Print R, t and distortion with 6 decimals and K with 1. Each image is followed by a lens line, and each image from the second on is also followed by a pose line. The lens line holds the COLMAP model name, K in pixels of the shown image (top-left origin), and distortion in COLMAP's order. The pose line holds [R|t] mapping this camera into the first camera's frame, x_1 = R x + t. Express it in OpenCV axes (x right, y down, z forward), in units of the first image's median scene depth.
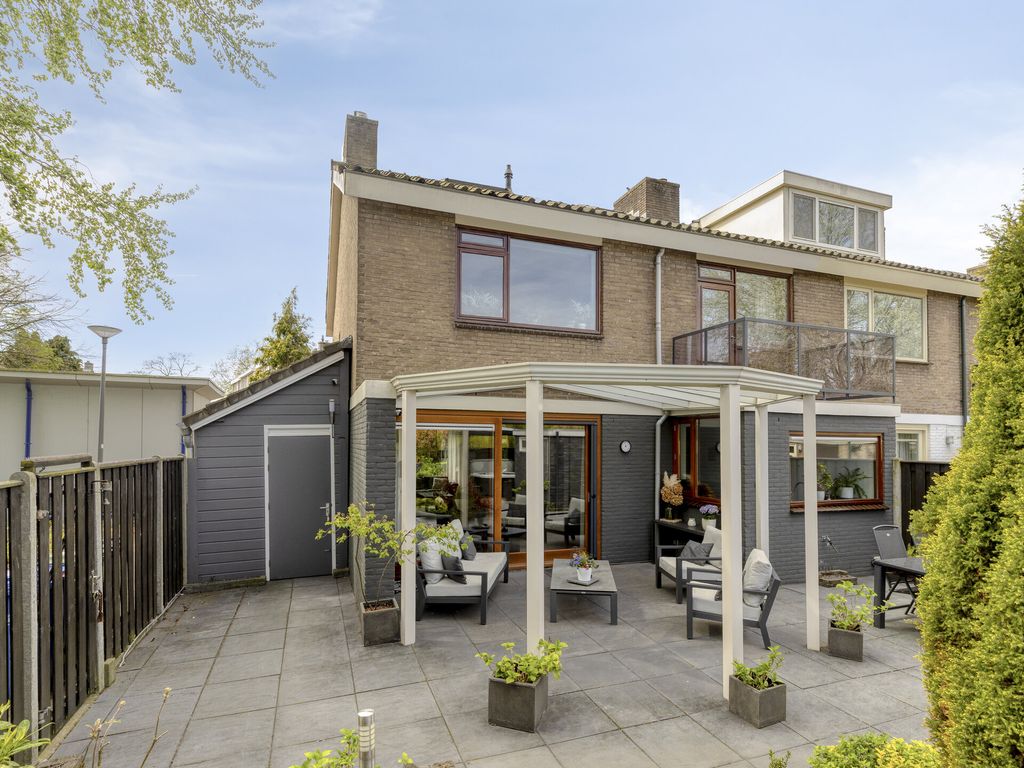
lens RADIAL K [[515.6, 0, 491.5], [0, 515.6, 439.9], [0, 0, 1]] dist [-0.001924, -0.000373]
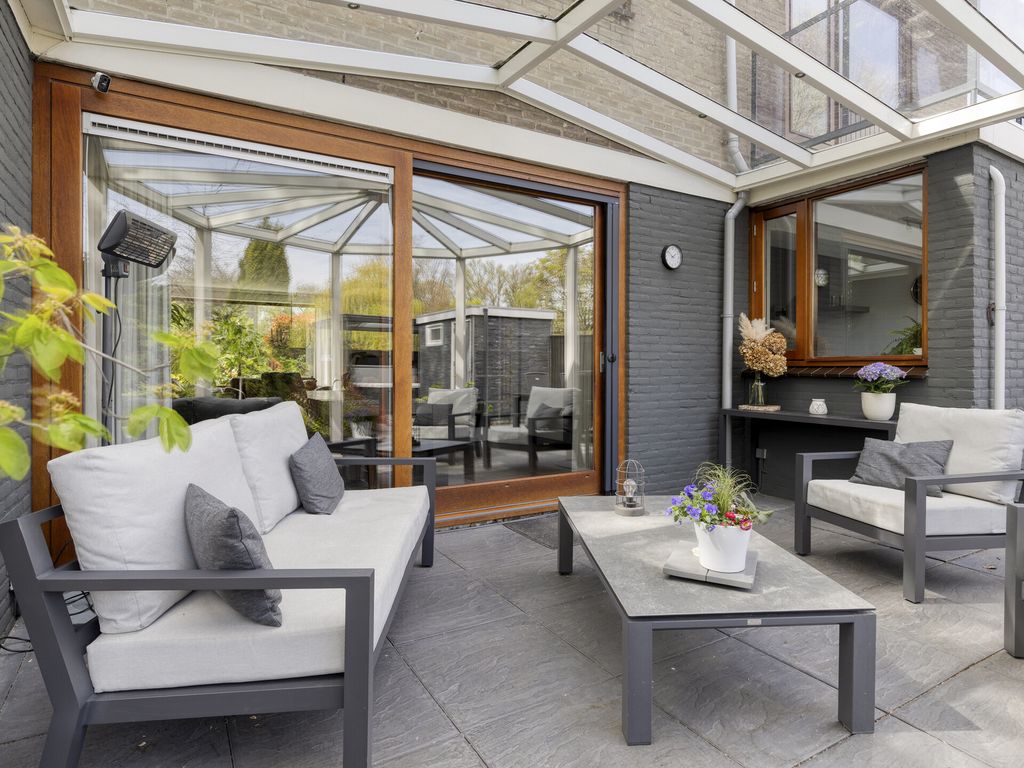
lens RADIAL K [[594.9, 0, 512.0], [0, 594.9, 384.0], [0, 0, 1]] dist [-0.002451, 0.000215]
pose [[0.977786, -0.007339, 0.209479, -0.001869], [-0.000898, 0.999231, 0.039200, 0.112900], [-0.209606, -0.038517, 0.977027, 0.503926]]
